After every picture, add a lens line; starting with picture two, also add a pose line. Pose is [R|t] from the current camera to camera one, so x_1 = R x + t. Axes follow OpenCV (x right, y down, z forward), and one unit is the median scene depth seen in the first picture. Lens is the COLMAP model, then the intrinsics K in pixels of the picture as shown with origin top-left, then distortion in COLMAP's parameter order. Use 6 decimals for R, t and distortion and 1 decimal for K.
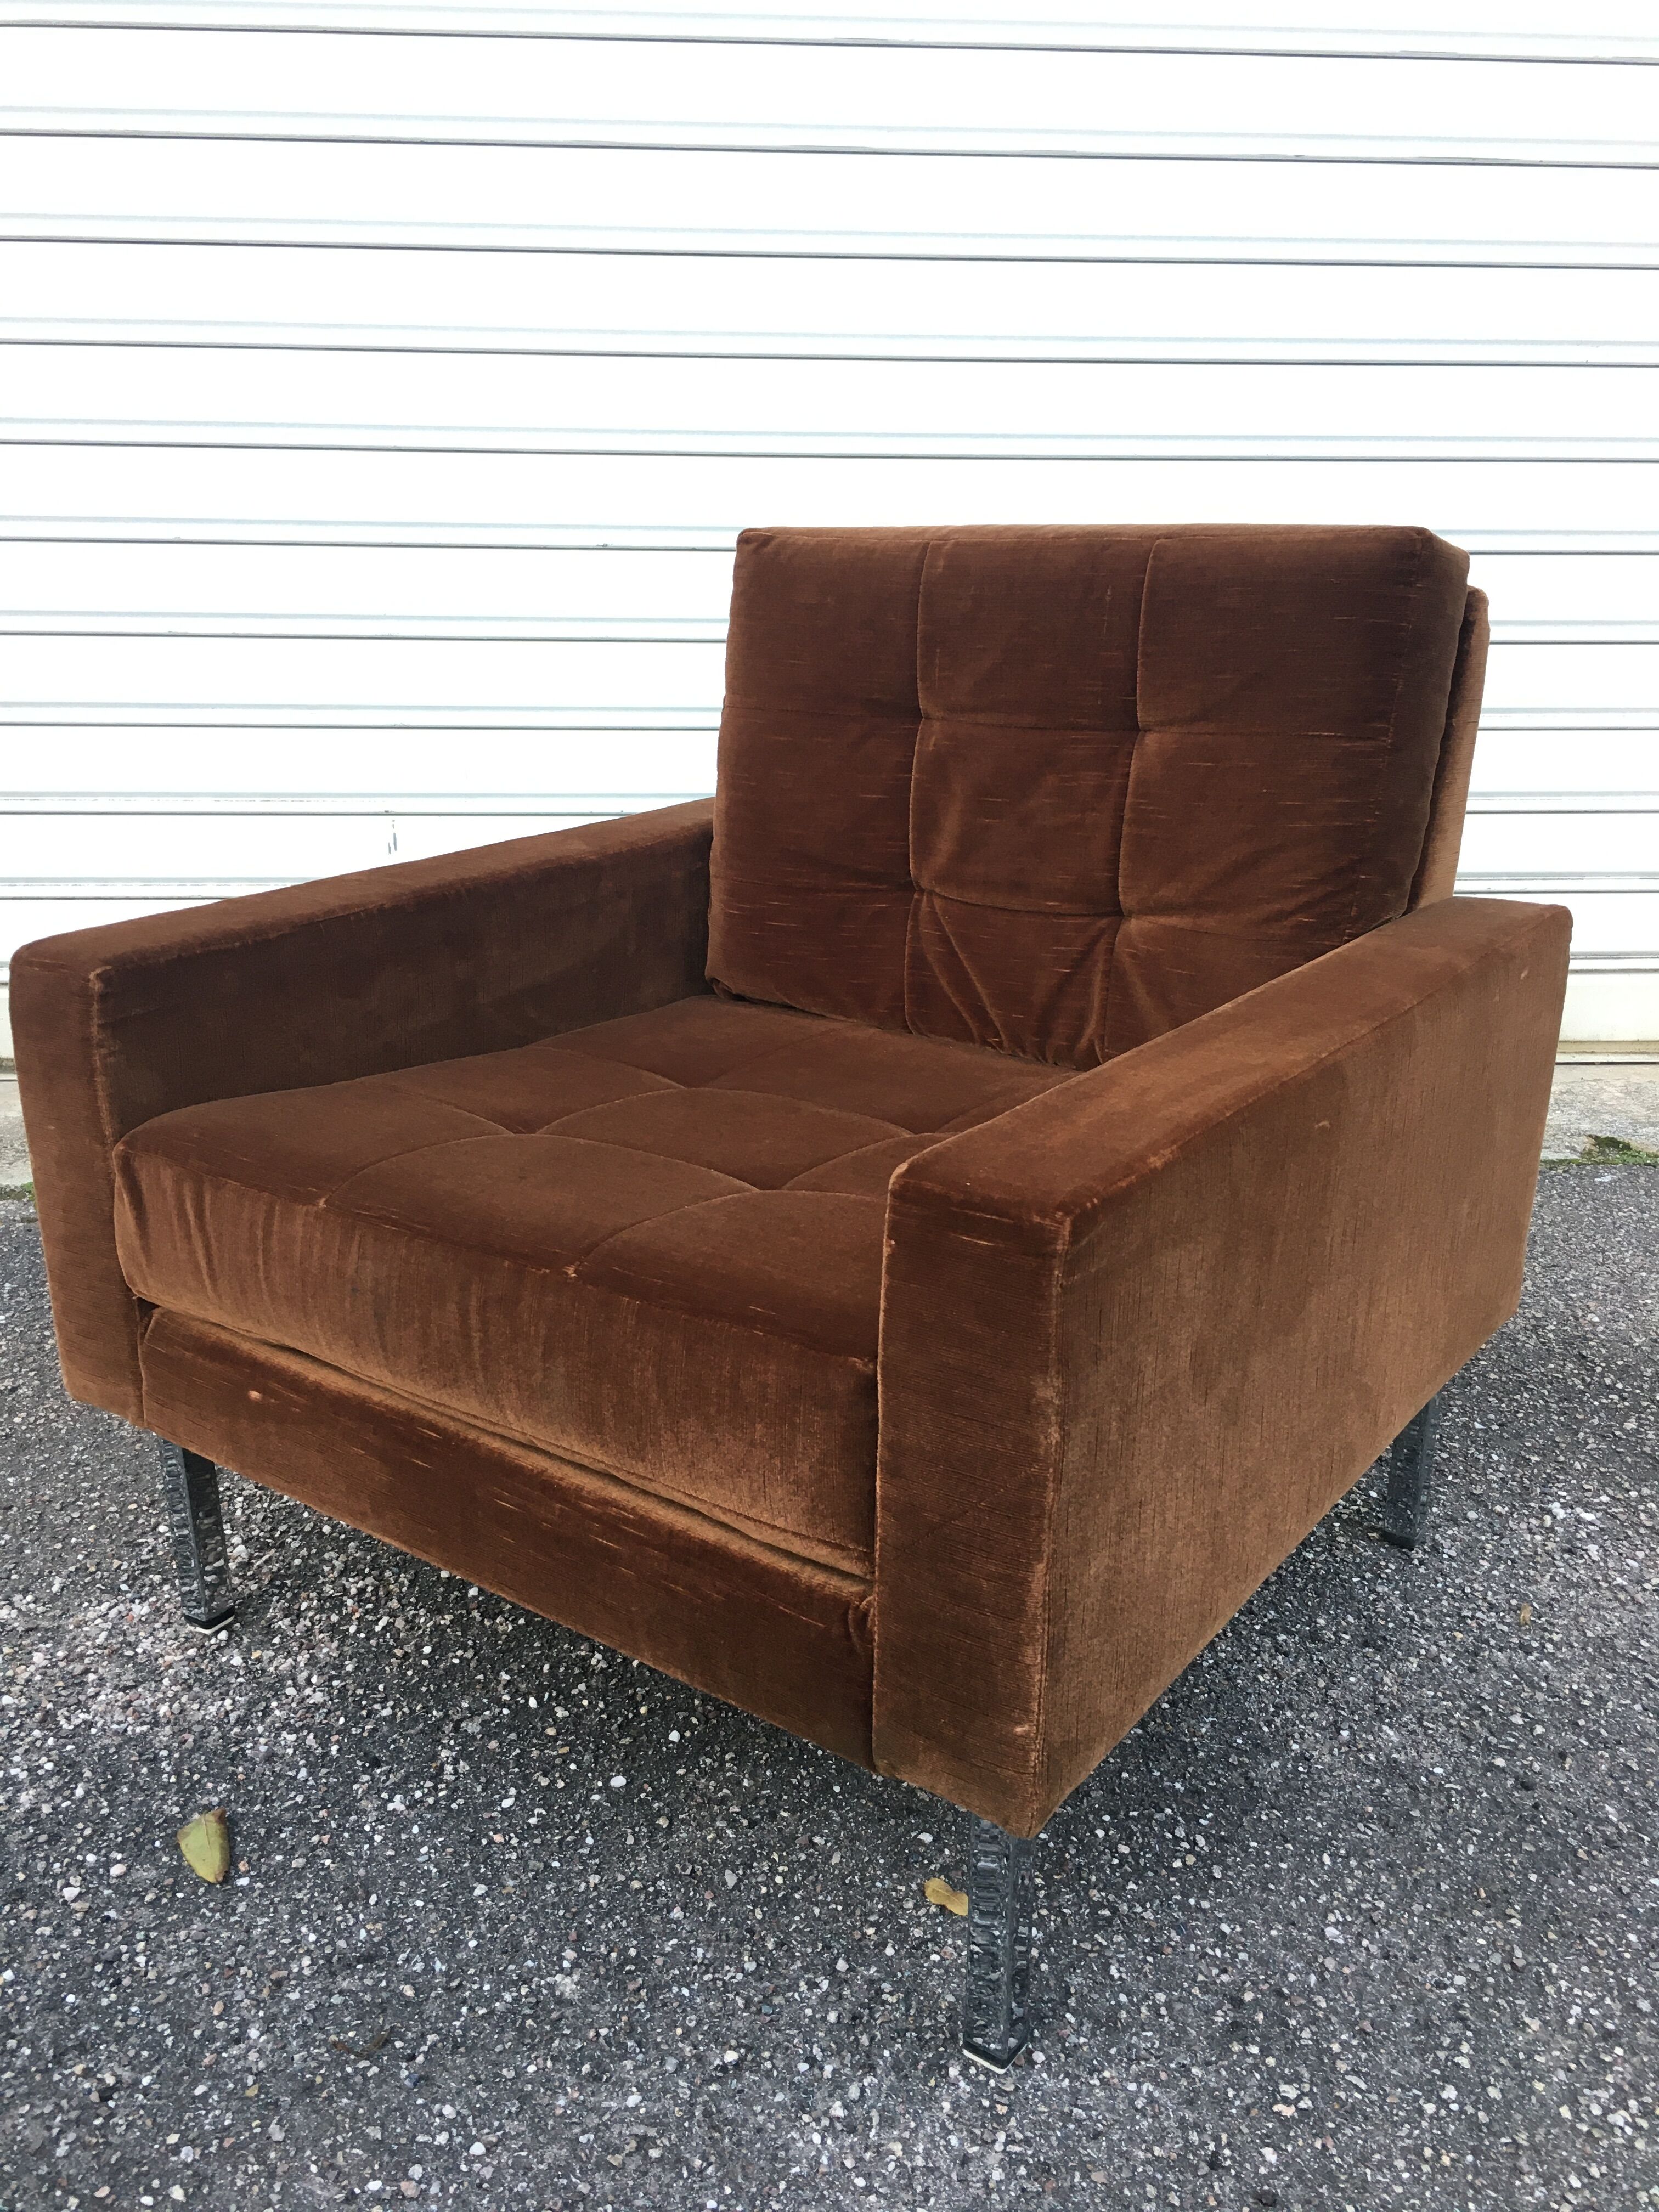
lens RADIAL K [[1870.1, 0, 835.9], [0, 1870.1, 1106.7], [0, 0, 1]] dist [0.083354, -0.114983]
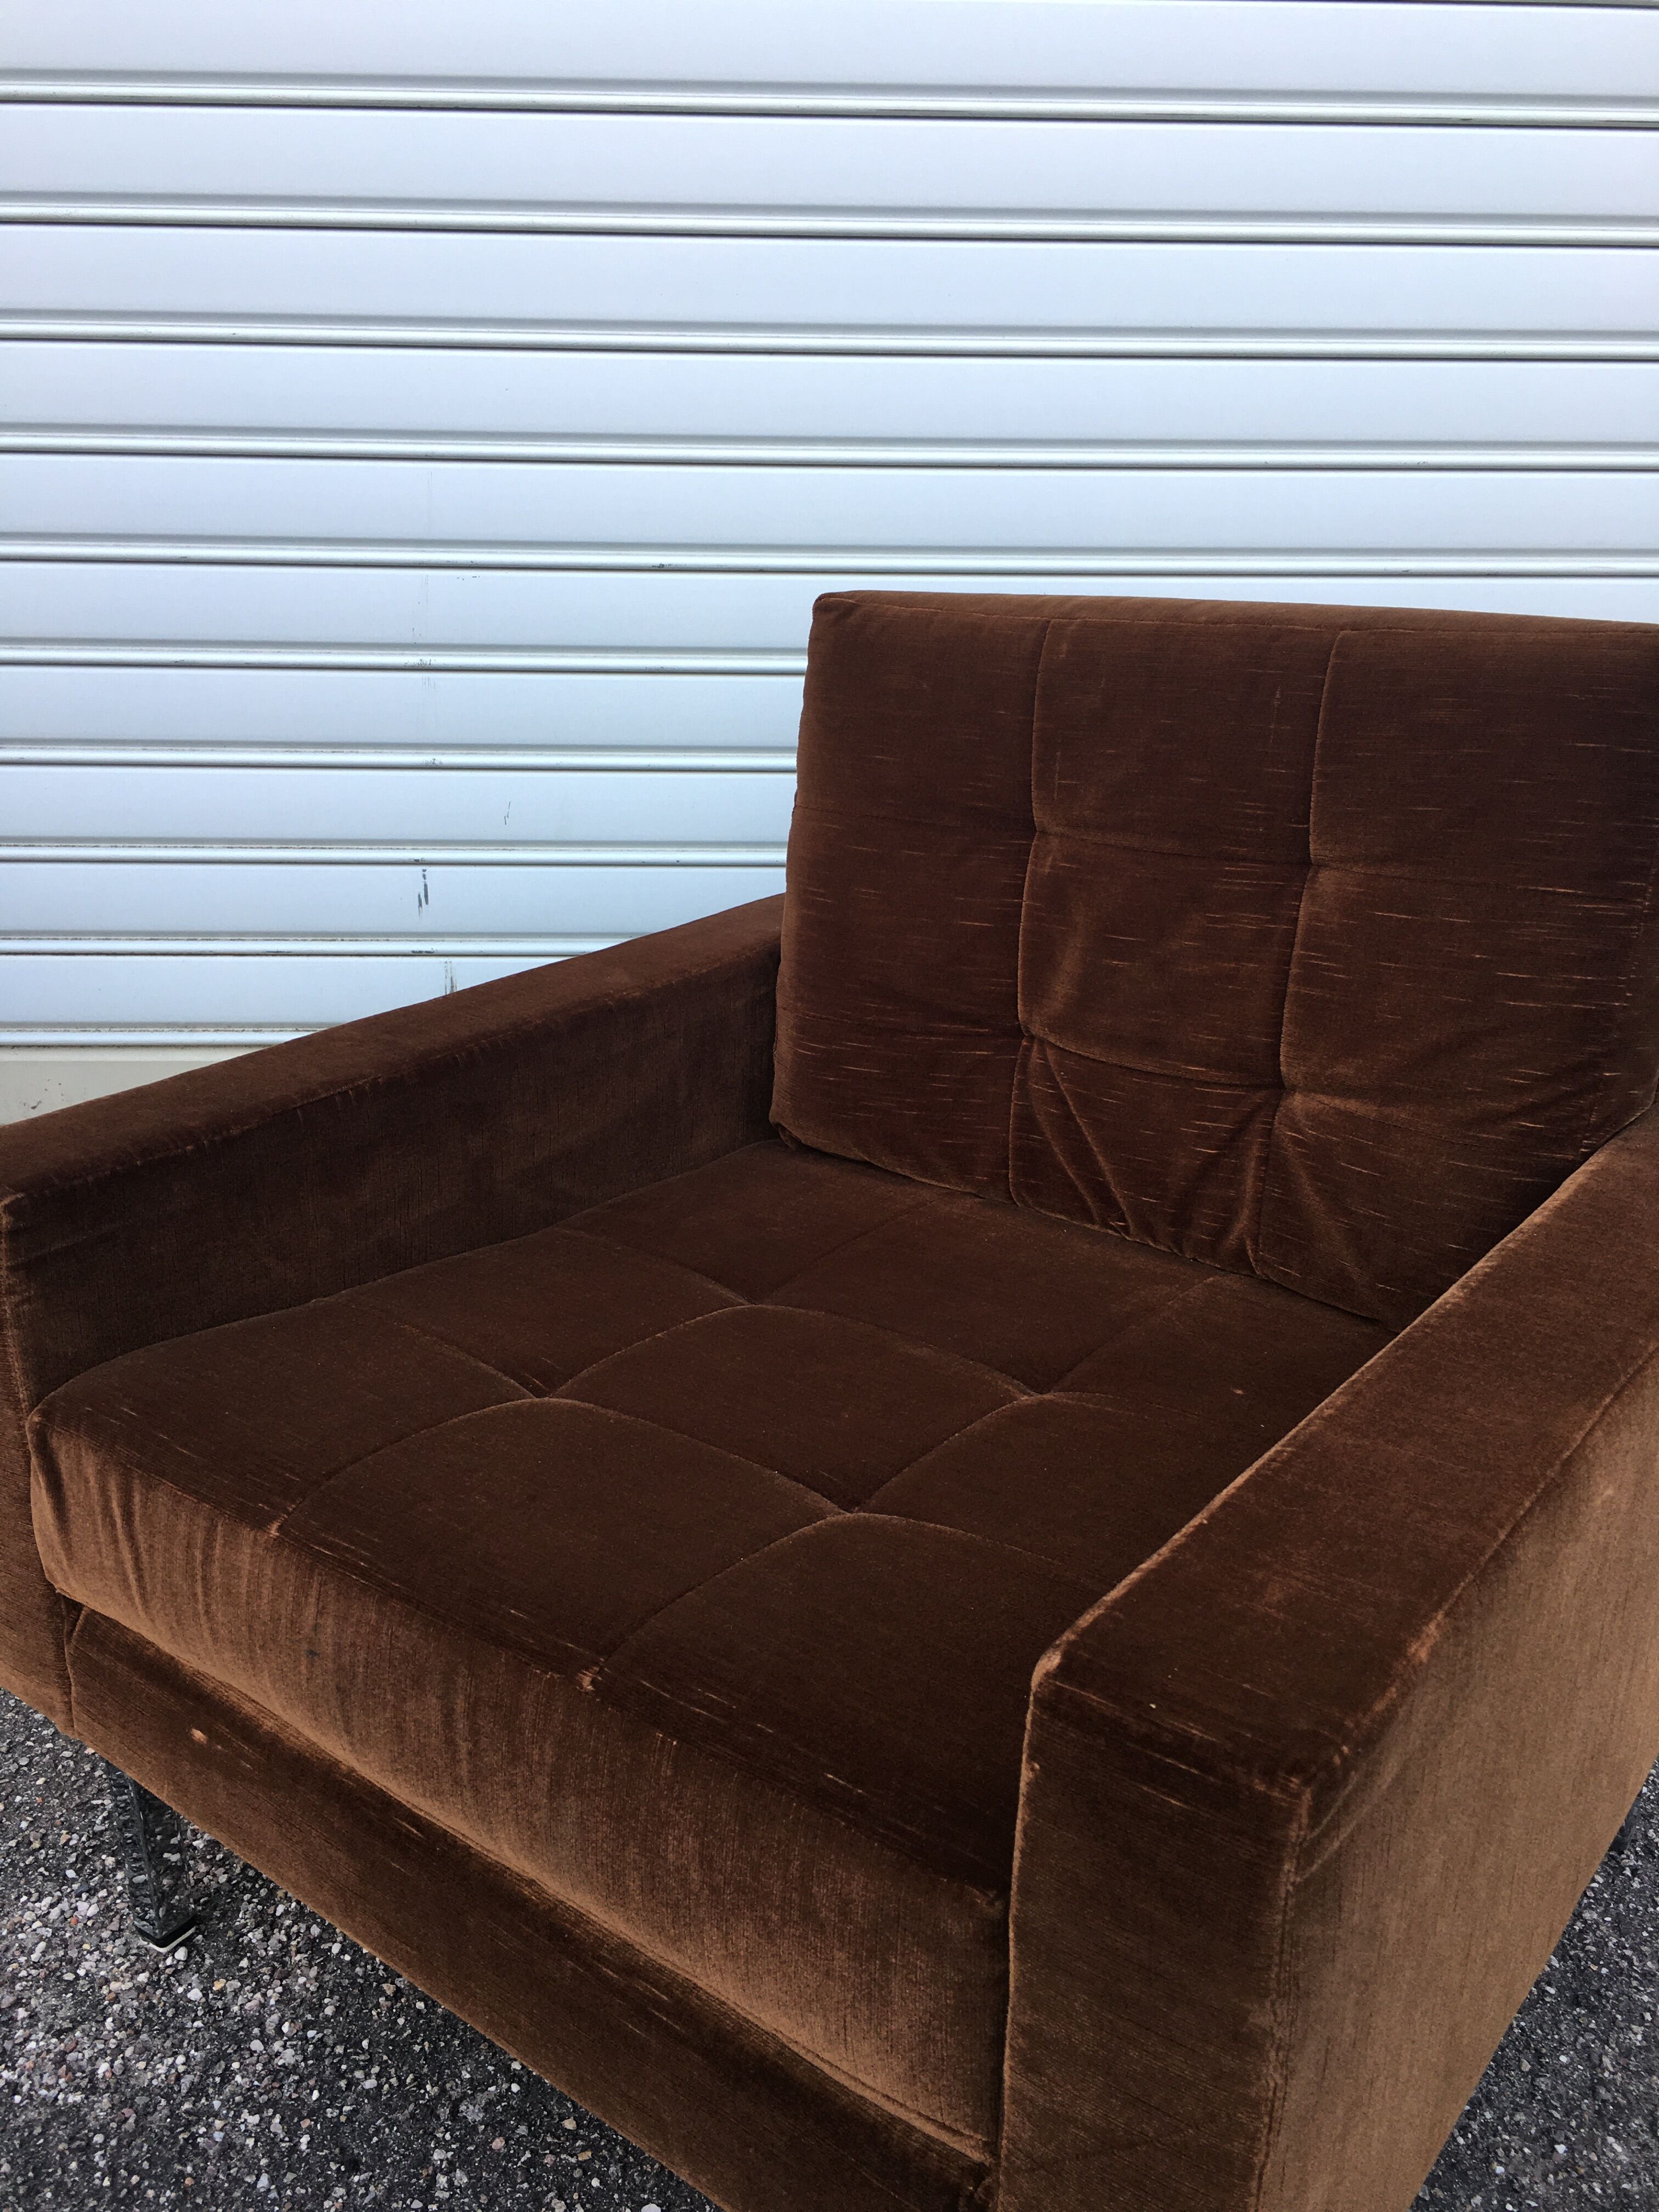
lens RADIAL K [[1870.1, 0, 840.7], [0, 1870.1, 1106.4], [0, 0, 1]] dist [0.083354, -0.114983]
pose [[0.999494, 0.012220, -0.029365, -0.017184], [-0.011420, 0.999563, 0.027251, -0.131542], [0.029685, -0.026902, 0.999197, 0.209839]]
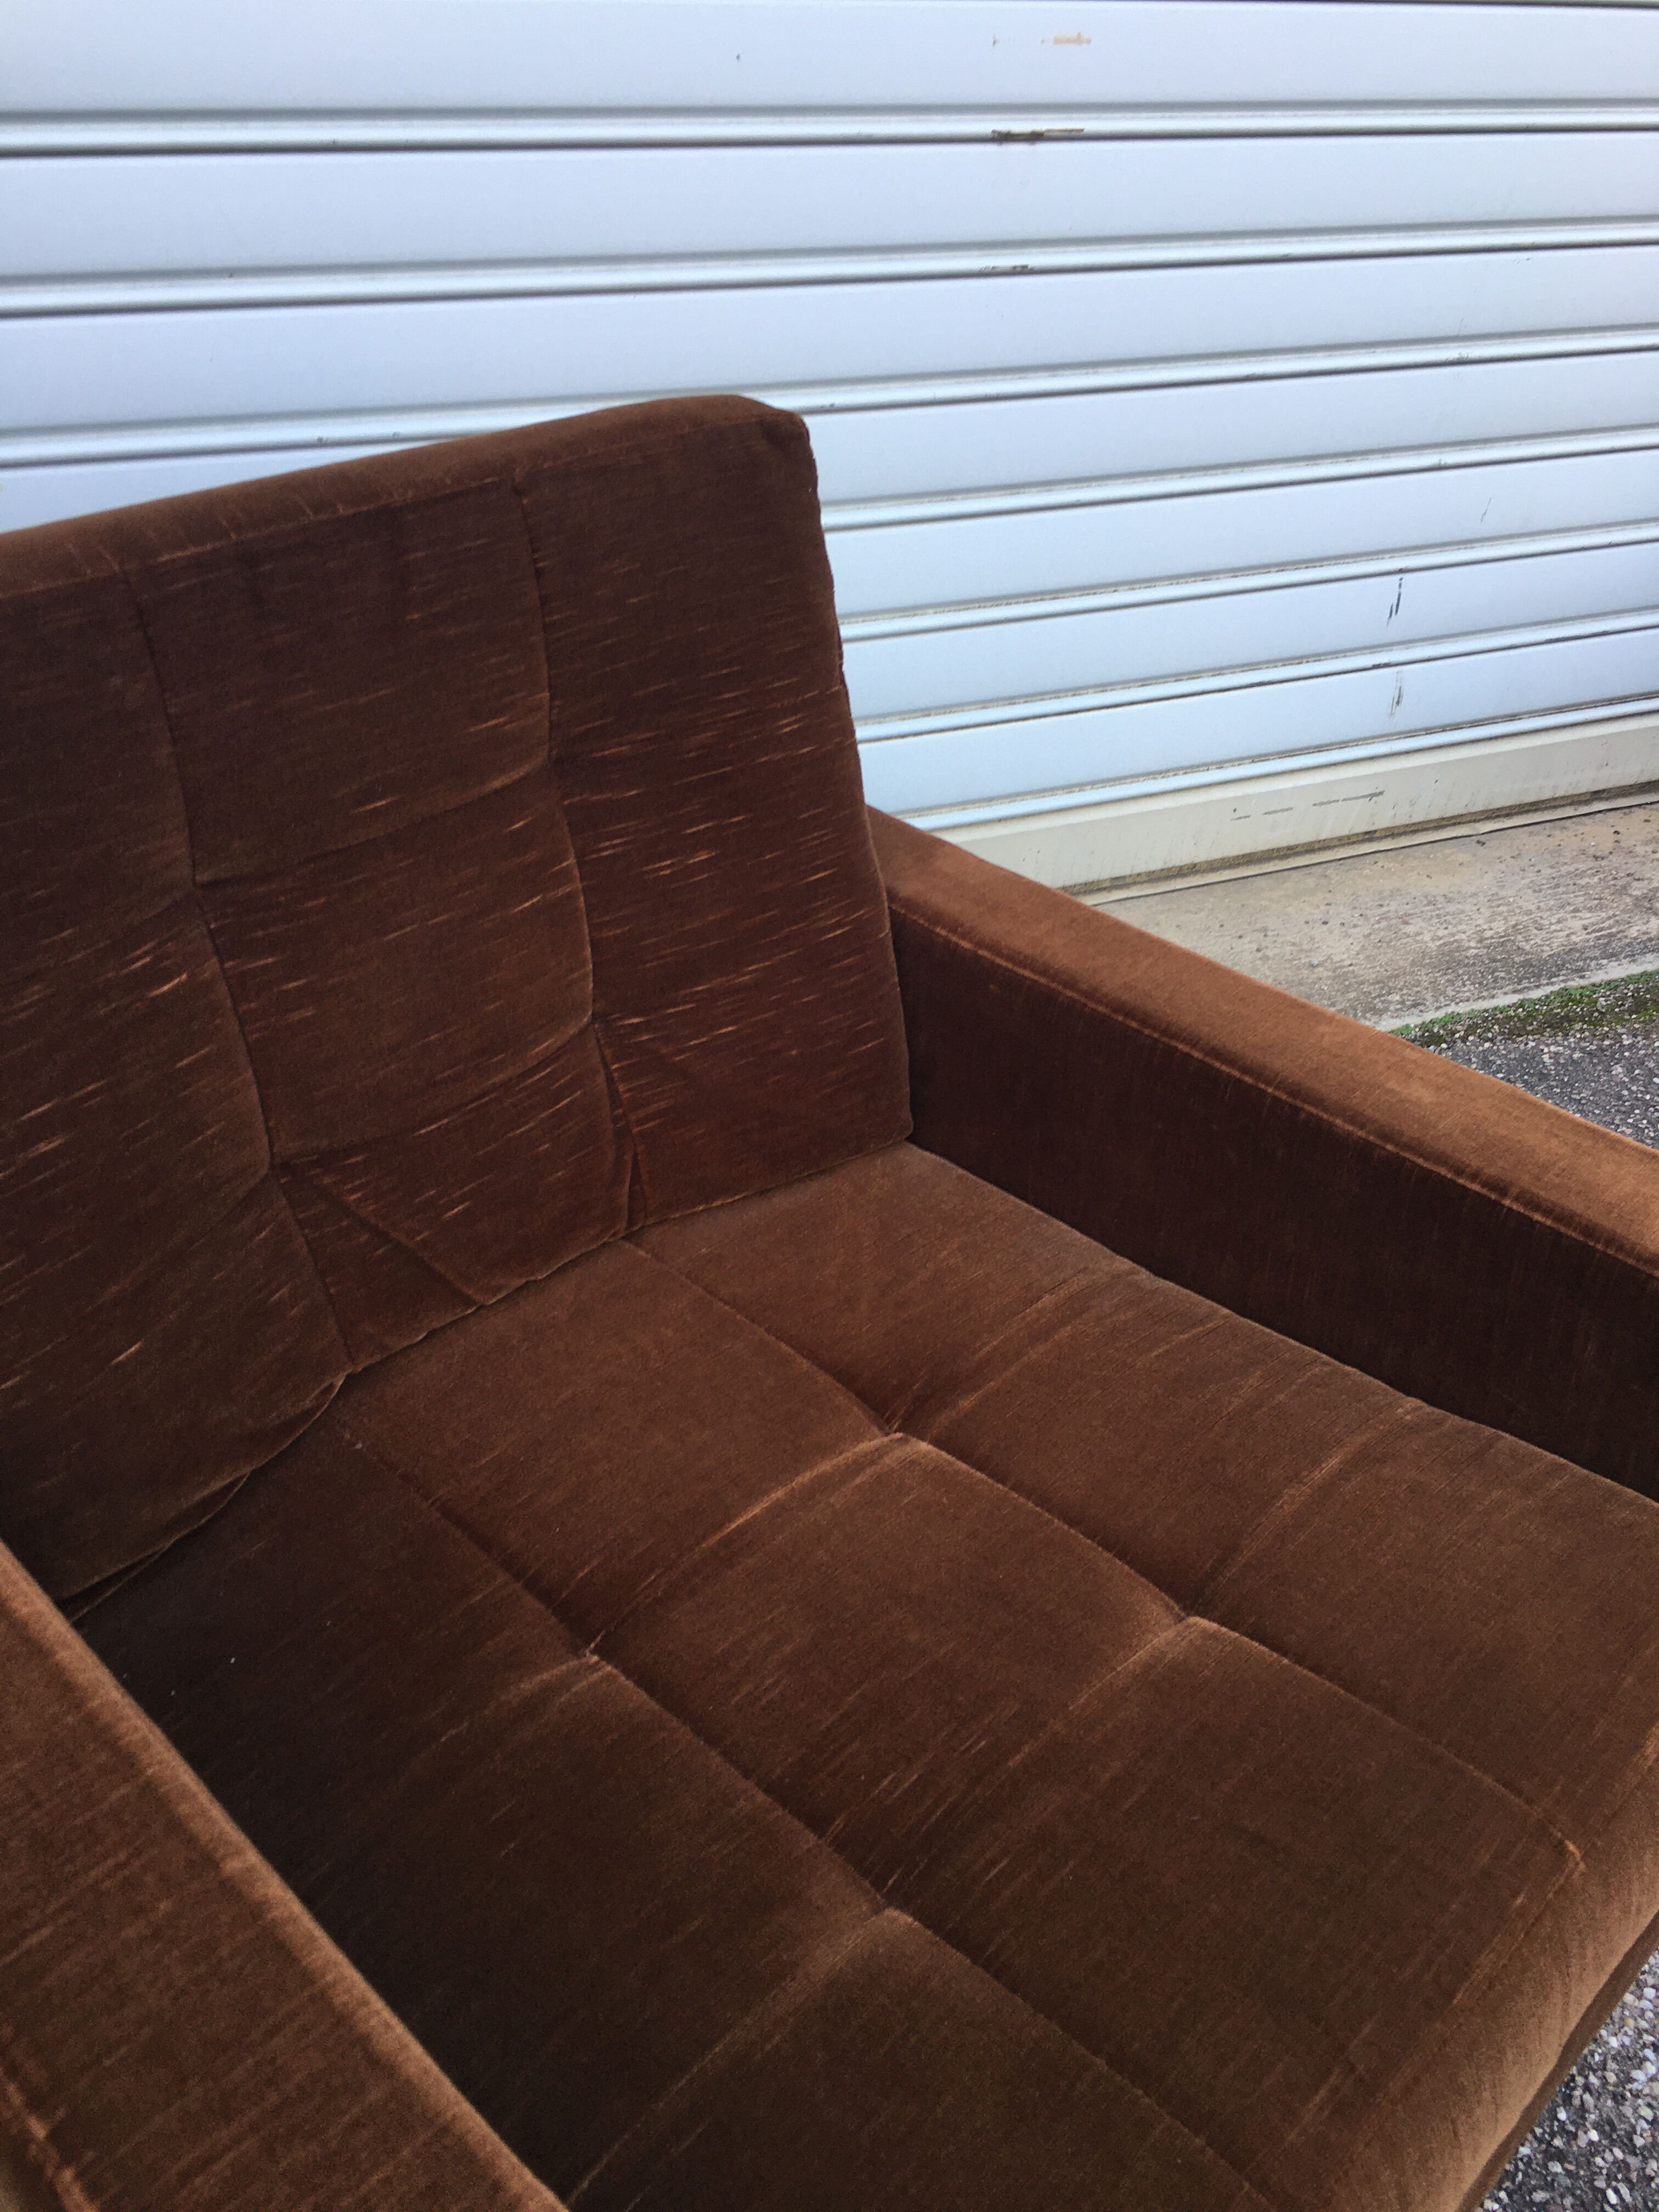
lens RADIAL K [[1870.1, 0, 841.4], [0, 1870.1, 1096.0], [0, 0, 1]] dist [0.083354, -0.114983]
pose [[0.938868, -0.171164, 0.298713, -1.563067], [0.093141, 0.961579, 0.258244, -0.343303], [-0.331438, -0.214634, 0.918739, 0.462708]]
